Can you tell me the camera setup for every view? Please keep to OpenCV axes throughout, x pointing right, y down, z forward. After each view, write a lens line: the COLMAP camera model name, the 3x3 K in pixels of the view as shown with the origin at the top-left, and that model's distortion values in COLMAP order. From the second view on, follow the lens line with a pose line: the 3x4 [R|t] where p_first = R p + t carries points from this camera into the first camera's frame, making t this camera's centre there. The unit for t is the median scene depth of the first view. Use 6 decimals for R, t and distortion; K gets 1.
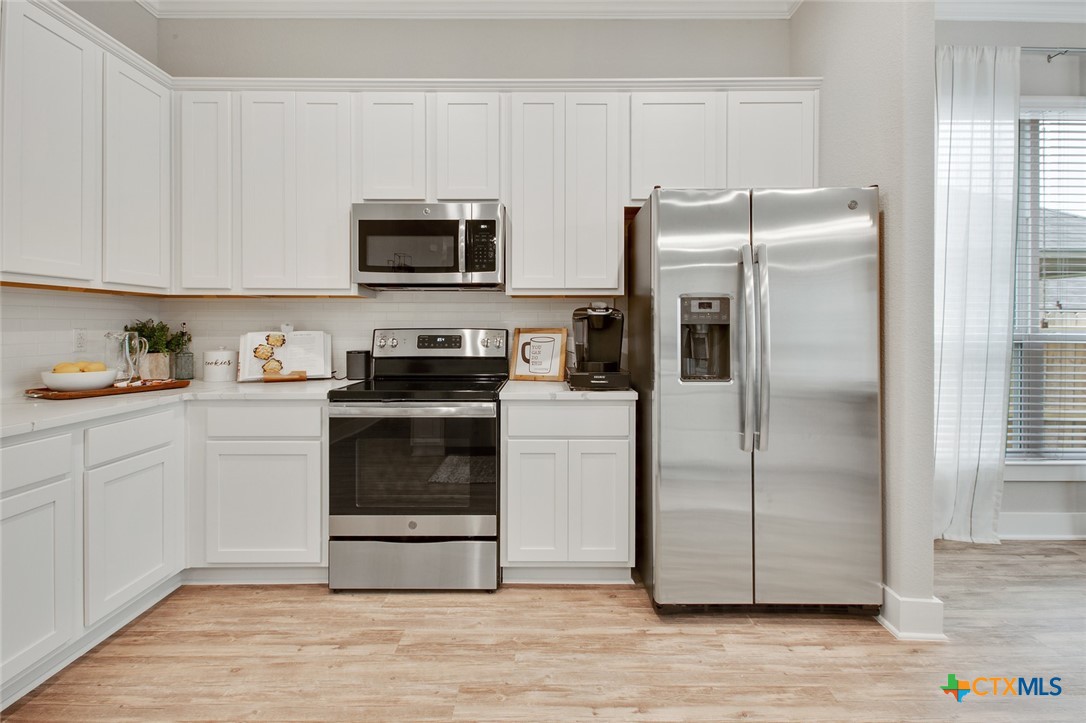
lens RADIAL K [[490.3, 0, 545.3], [0, 490.3, 330.8], [0, 0, 1]] dist [0.006885, -0.000300]
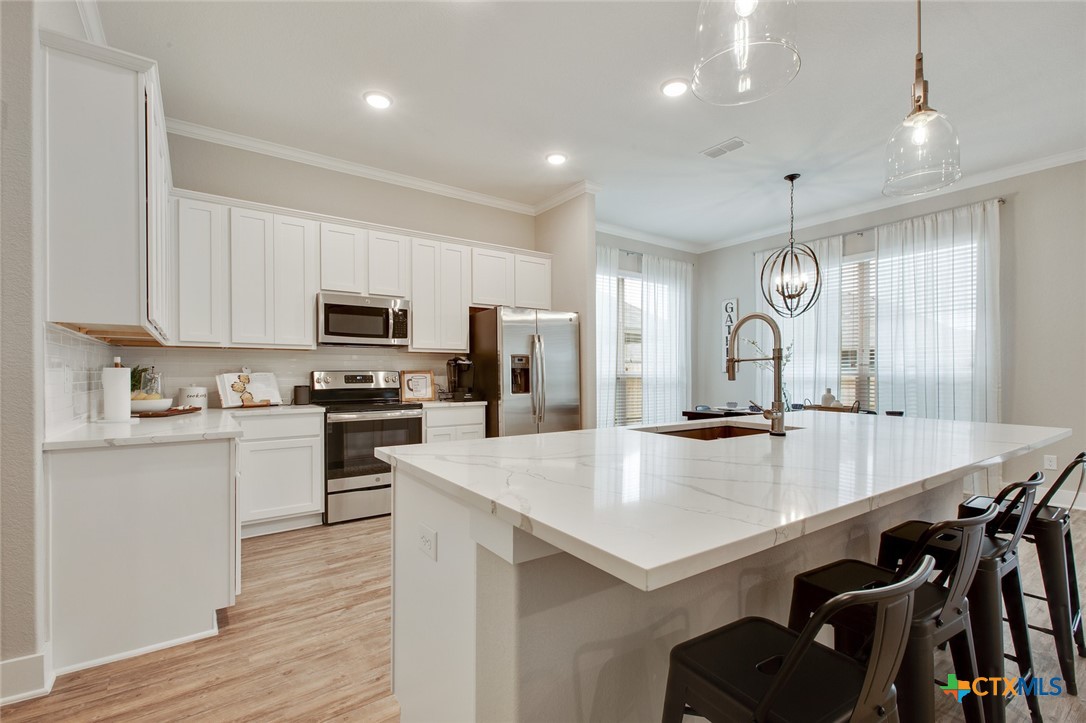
lens RADIAL K [[485.2, 0, 546.6], [0, 485.2, 374.5], [0, 0, 1]] dist [0.003019, -0.000061]
pose [[0.811021, -0.004881, 0.584997, -0.726299], [0.007213, 0.999973, -0.001656, 0.016398], [-0.584973, 0.005562, 0.811034, -0.726861]]
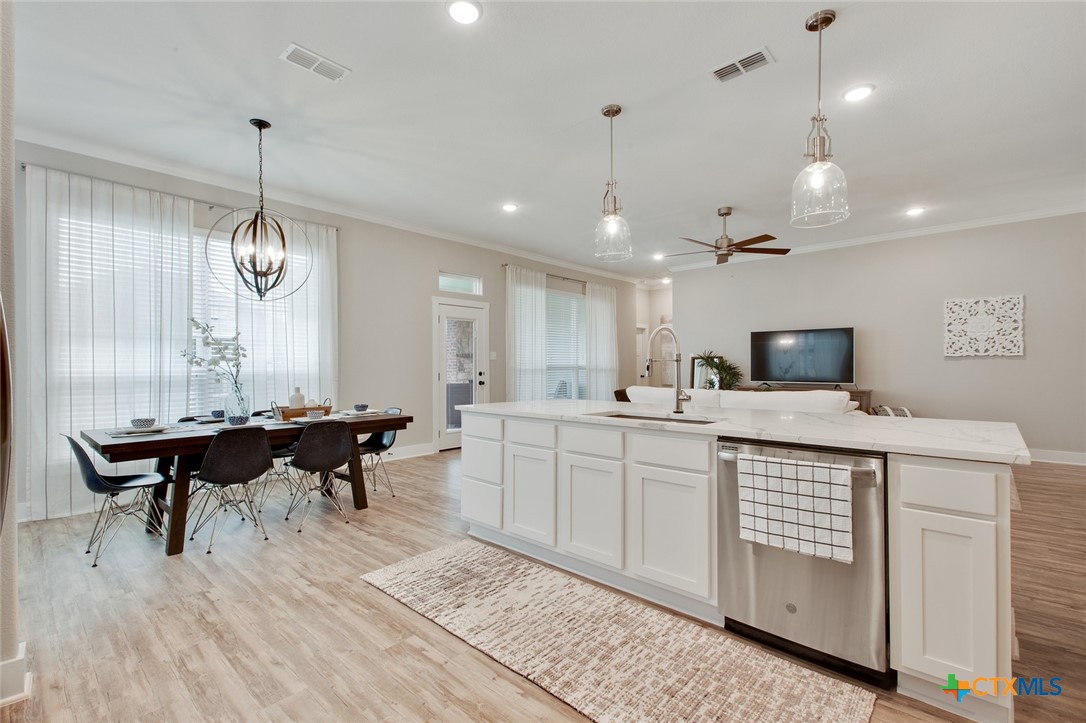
lens RADIAL K [[481.6, 0, 545.0], [0, 481.6, 363.5], [0, 0, 1]] dist [0.004407, -0.000400]
pose [[-0.739686, 0.002817, 0.672946, -0.489714], [0.005510, 0.999983, 0.001870, -0.004841], [-0.672929, 0.005091, -0.739689, 0.790453]]
